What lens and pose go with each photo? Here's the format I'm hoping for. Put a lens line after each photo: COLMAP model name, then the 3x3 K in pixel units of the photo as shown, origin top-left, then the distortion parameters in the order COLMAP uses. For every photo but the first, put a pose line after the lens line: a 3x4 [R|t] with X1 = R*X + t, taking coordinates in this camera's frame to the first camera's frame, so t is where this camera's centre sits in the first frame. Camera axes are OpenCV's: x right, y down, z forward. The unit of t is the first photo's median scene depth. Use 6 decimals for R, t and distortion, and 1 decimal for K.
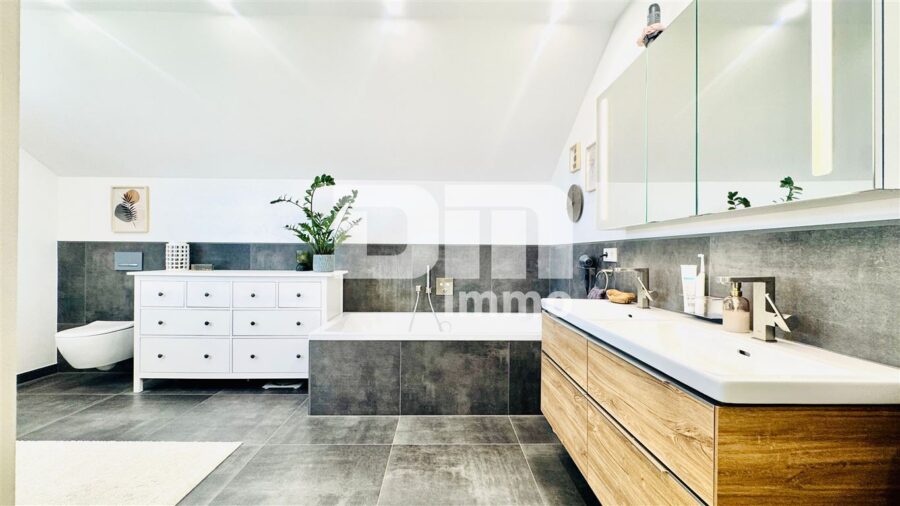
lens RADIAL K [[384.4, 0, 450.0], [0, 384.4, 253.0], [0, 0, 1]] dist [0.017523, -0.000001]
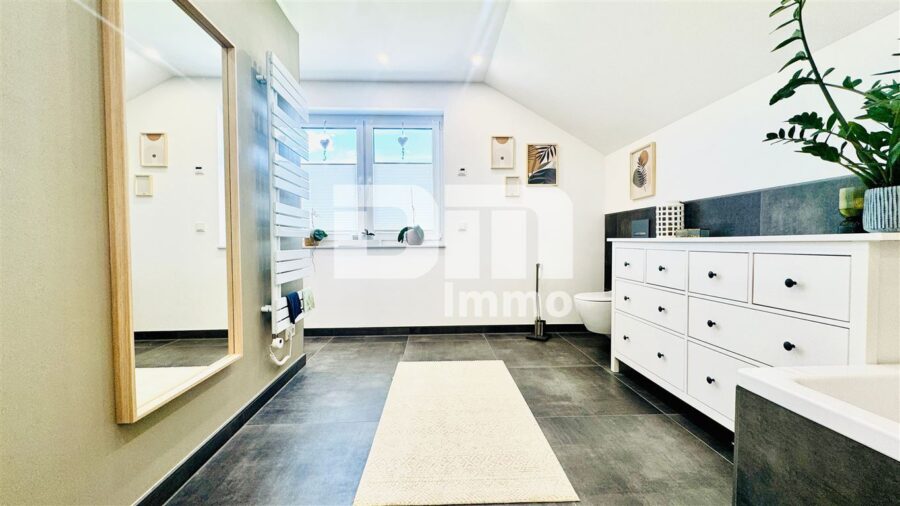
lens RADIAL K [[357.7, 0, 450.0], [0, 357.7, 253.0], [0, 0, 1]] dist [-0.003492, 0.000153]
pose [[0.018731, 0.019834, -0.999628, 0.012229], [0.006750, 0.999778, 0.019964, 0.056952], [0.999802, -0.007121, 0.018593, 0.538646]]
